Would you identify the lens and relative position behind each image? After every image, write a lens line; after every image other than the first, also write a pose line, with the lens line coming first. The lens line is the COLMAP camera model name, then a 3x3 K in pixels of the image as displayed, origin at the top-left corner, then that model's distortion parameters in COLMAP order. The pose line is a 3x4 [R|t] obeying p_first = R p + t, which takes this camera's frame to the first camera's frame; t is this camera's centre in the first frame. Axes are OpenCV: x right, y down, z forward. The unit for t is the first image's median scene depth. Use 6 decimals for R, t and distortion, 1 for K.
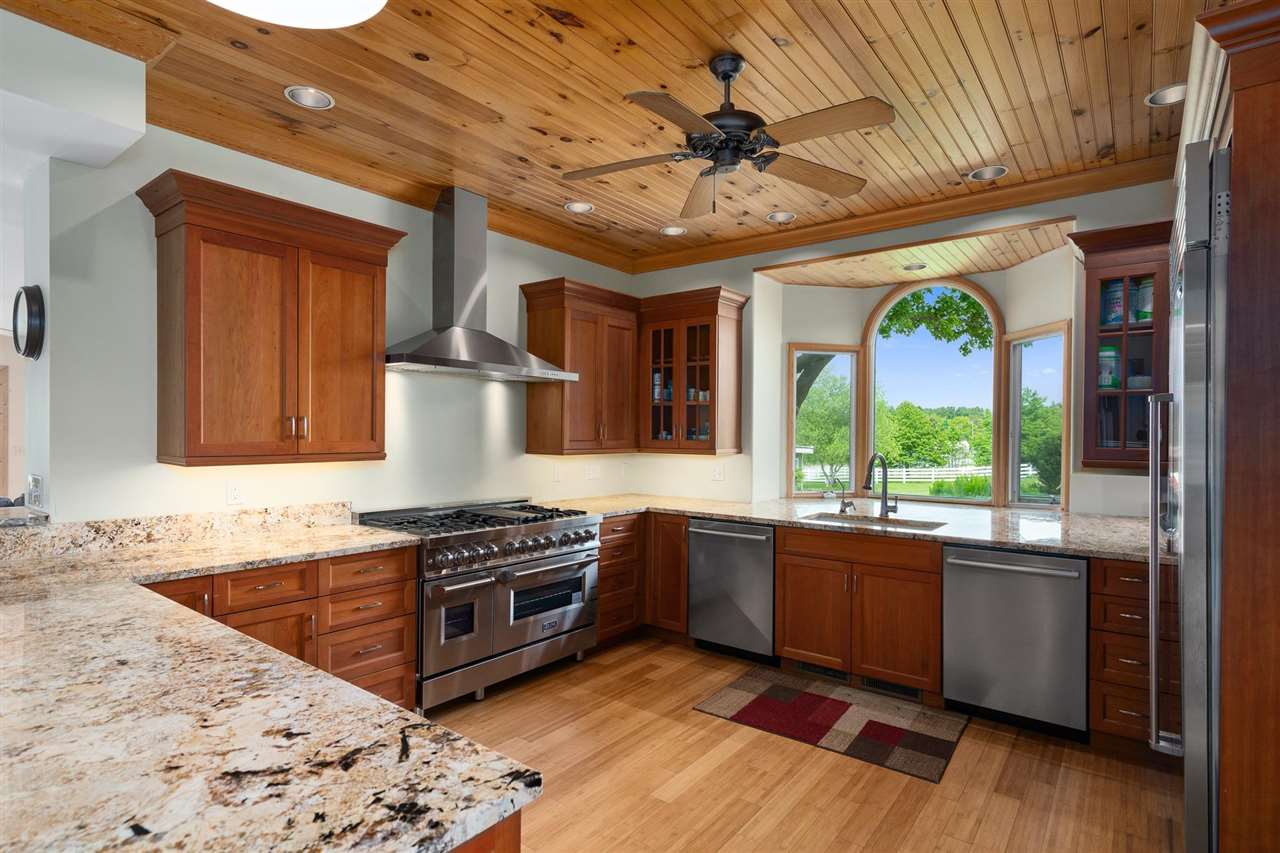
lens RADIAL K [[652.0, 0, 668.5], [0, 652.0, 435.8], [0, 0, 1]] dist [0.004285, 0.001064]
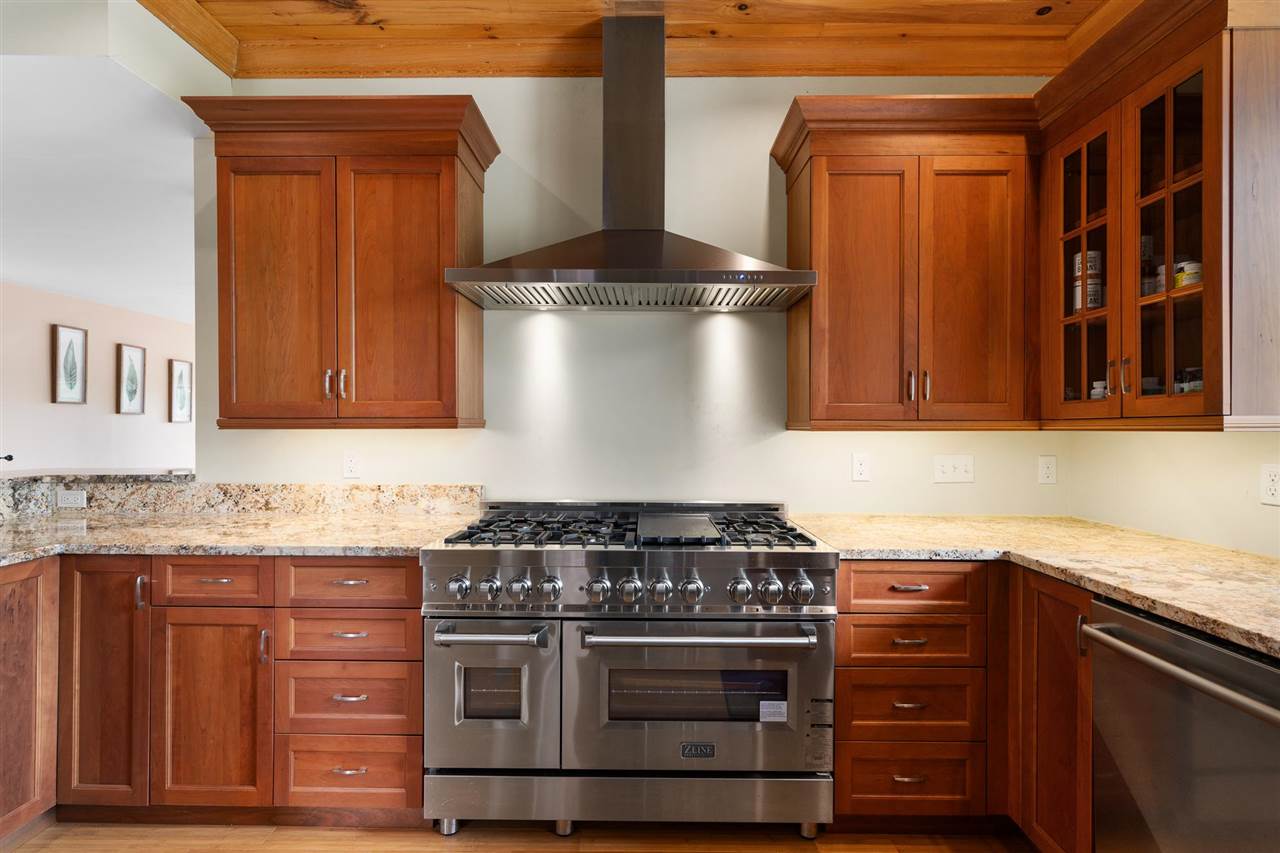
lens RADIAL K [[615.5, 0, 650.2], [0, 615.5, 429.5], [0, 0, 1]] dist [-0.001033, 0.001211]
pose [[0.582938, -0.009718, -0.812458, 0.252862], [-0.000601, 0.999923, -0.012391, 0.050929], [0.812516, 0.007711, 0.582888, 0.864641]]
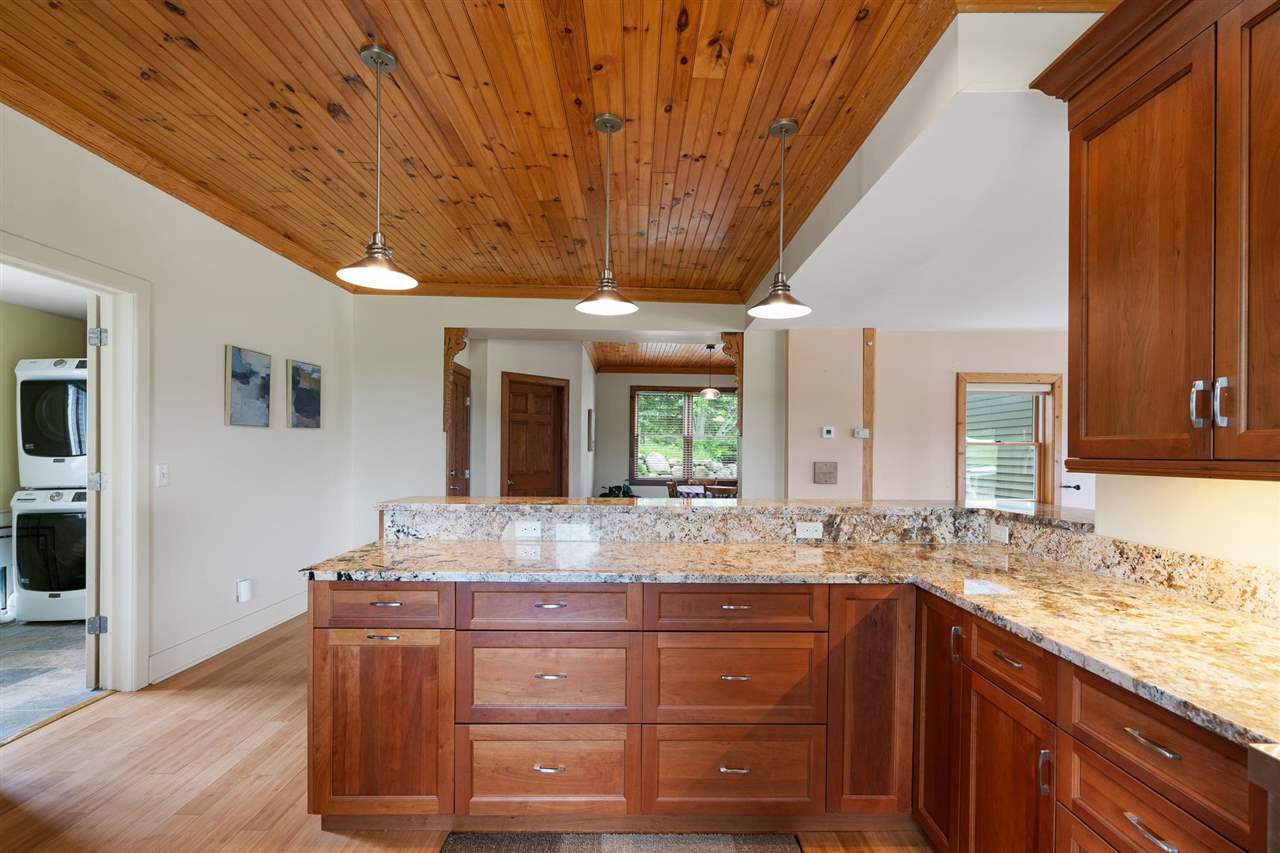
lens RADIAL K [[592.6, 0, 635.7], [0, 592.6, 453.0], [0, 0, 1]] dist [-0.002568, 0.002405]
pose [[-0.812657, -0.017672, -0.582474, 0.017840], [-0.024405, 0.999695, 0.003719, 0.031721], [0.582231, 0.017237, -0.812841, 1.093035]]
